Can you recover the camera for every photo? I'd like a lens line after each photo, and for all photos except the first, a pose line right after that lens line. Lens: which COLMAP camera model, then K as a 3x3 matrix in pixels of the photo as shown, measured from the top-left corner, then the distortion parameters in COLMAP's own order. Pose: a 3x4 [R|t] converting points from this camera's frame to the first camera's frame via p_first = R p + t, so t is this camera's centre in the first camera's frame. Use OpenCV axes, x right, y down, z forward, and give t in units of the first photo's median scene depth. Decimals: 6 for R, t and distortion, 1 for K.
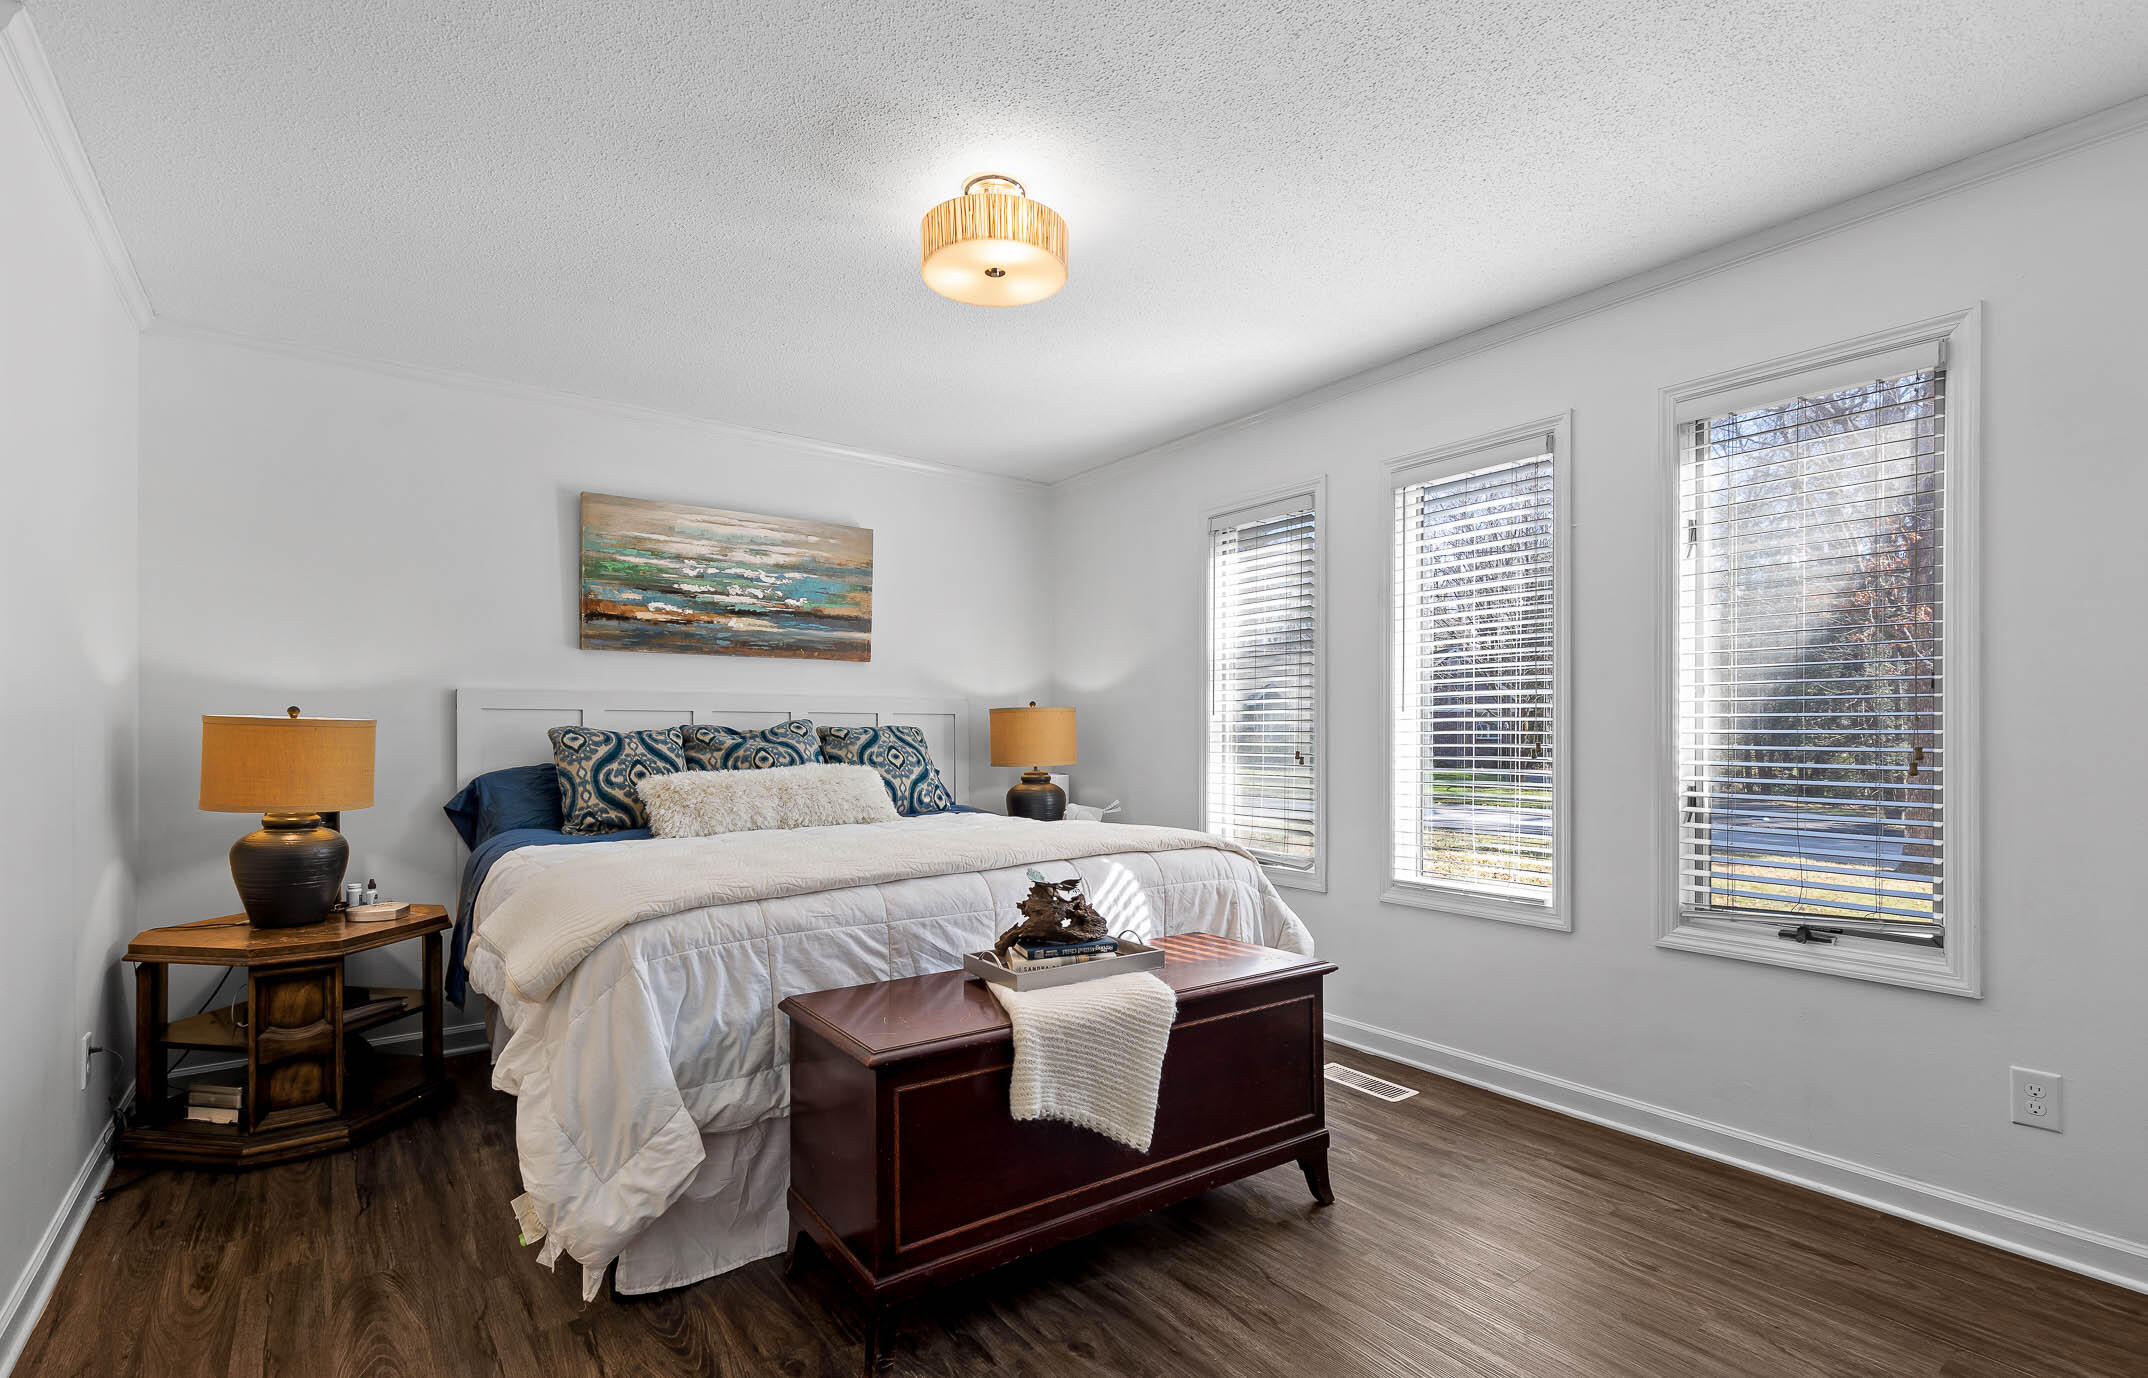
lens RADIAL K [[1007.6, 0, 1062.3], [0, 1007.6, 733.1], [0, 0, 1]] dist [-0.001399, -0.000143]
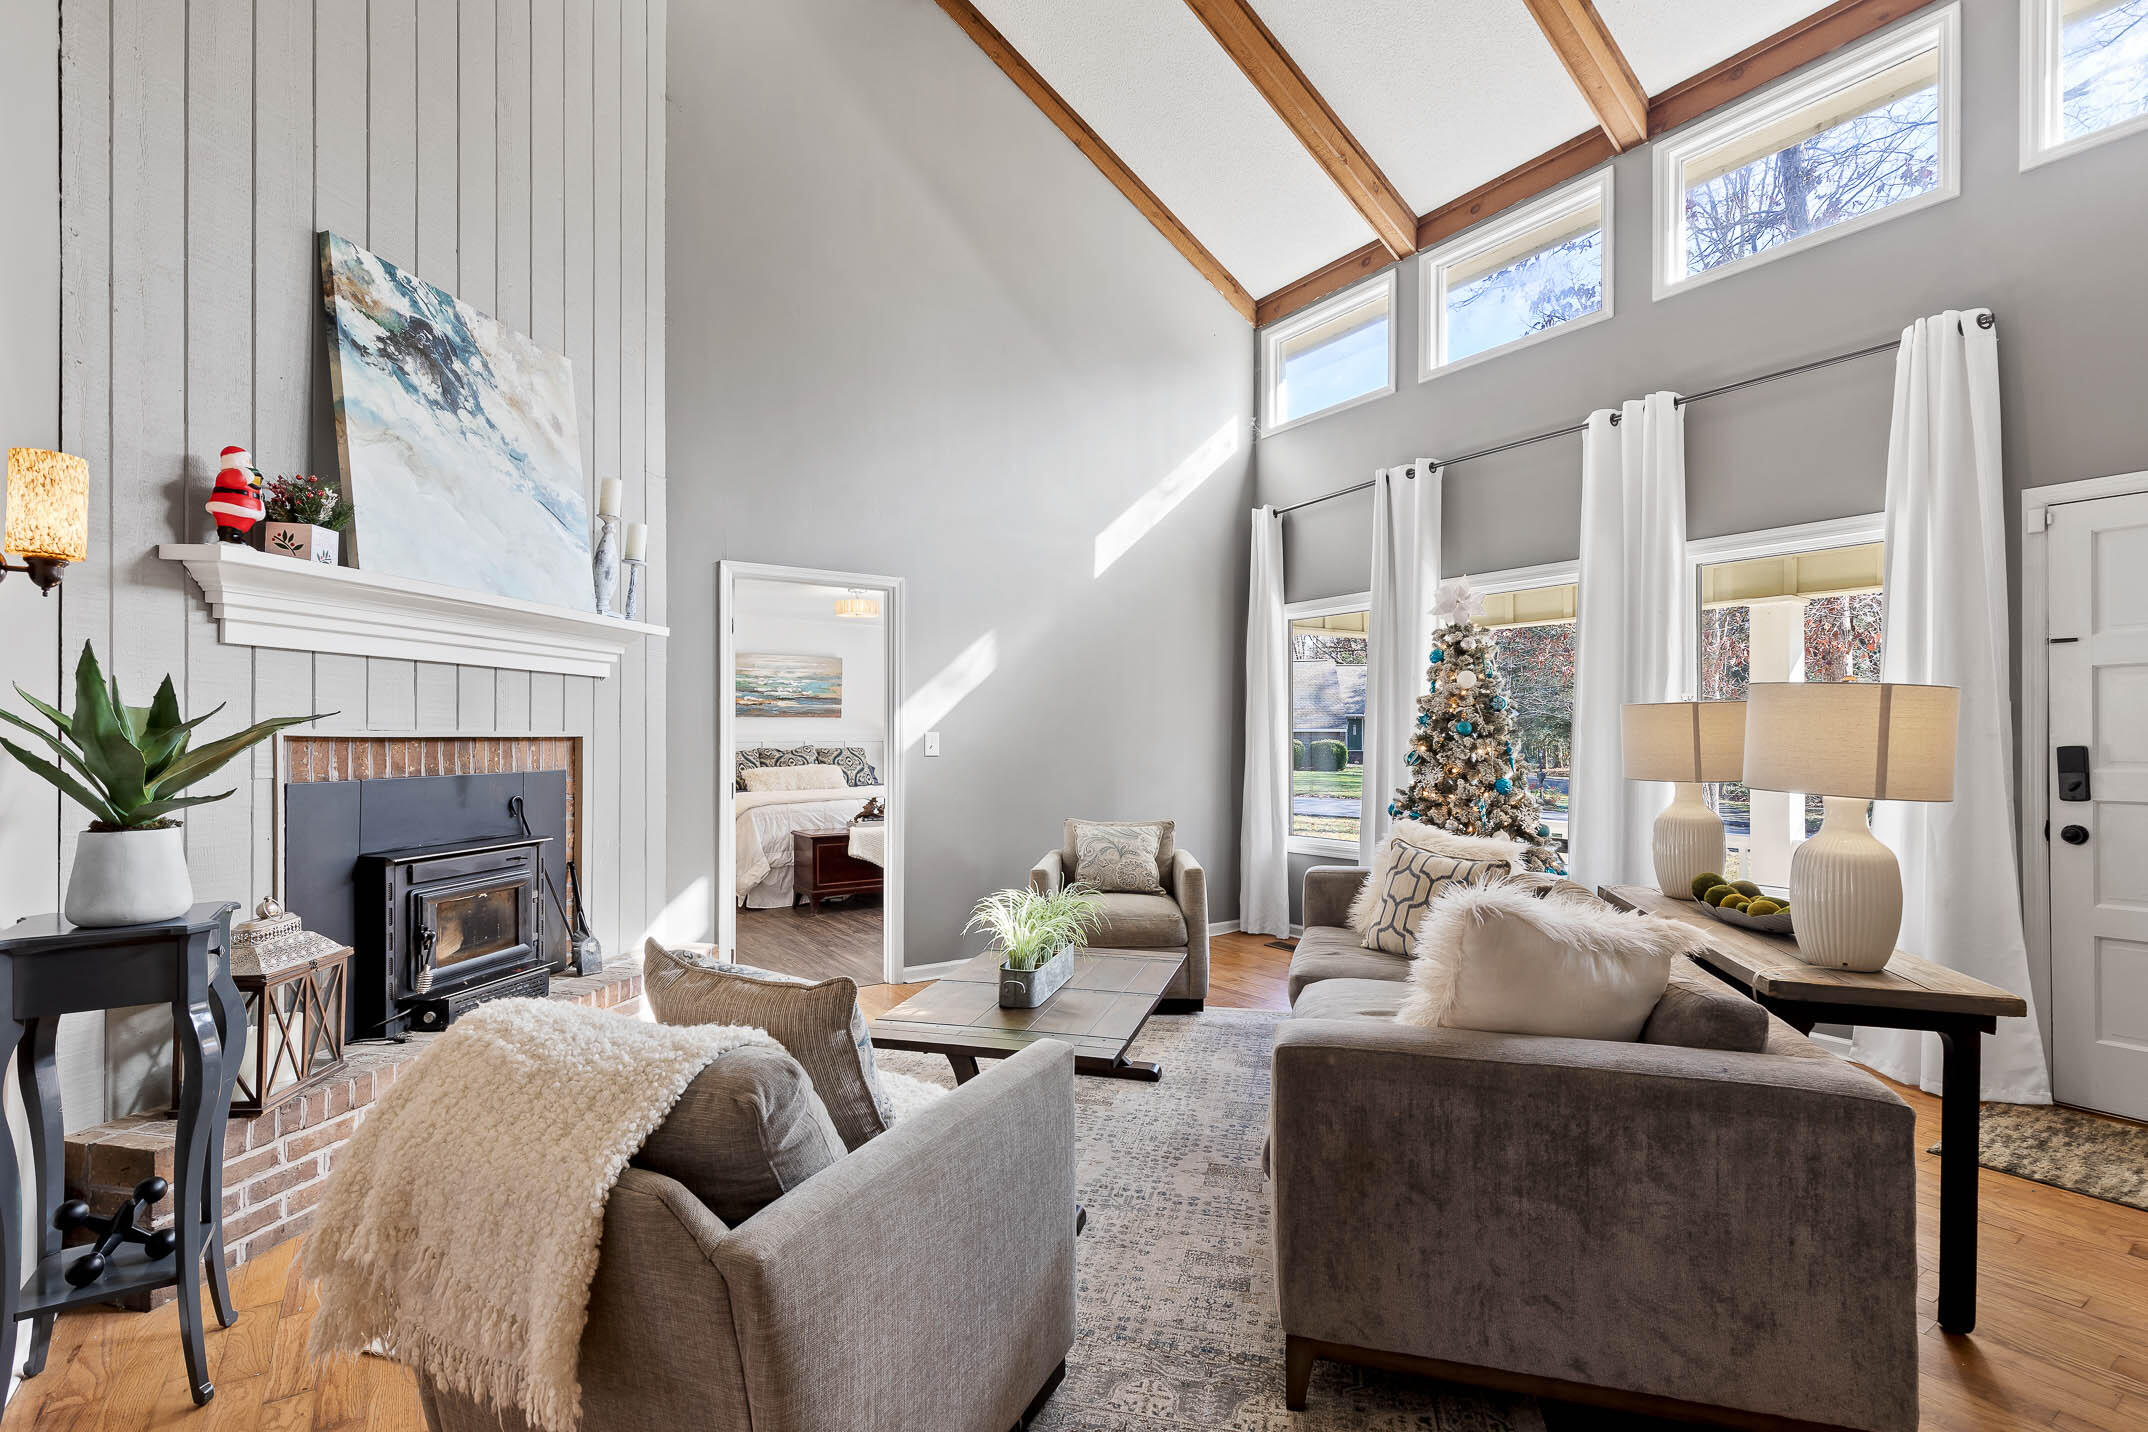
lens RADIAL K [[981.5, 0, 1073.7], [0, 981.5, 728.7], [0, 0, 1]] dist [0.000419, 0.000044]
pose [[0.999582, -0.001658, -0.028876, 0.435272], [0.001530, 0.999989, -0.004436, -0.042353], [0.028883, 0.004390, 0.999573, -1.297370]]
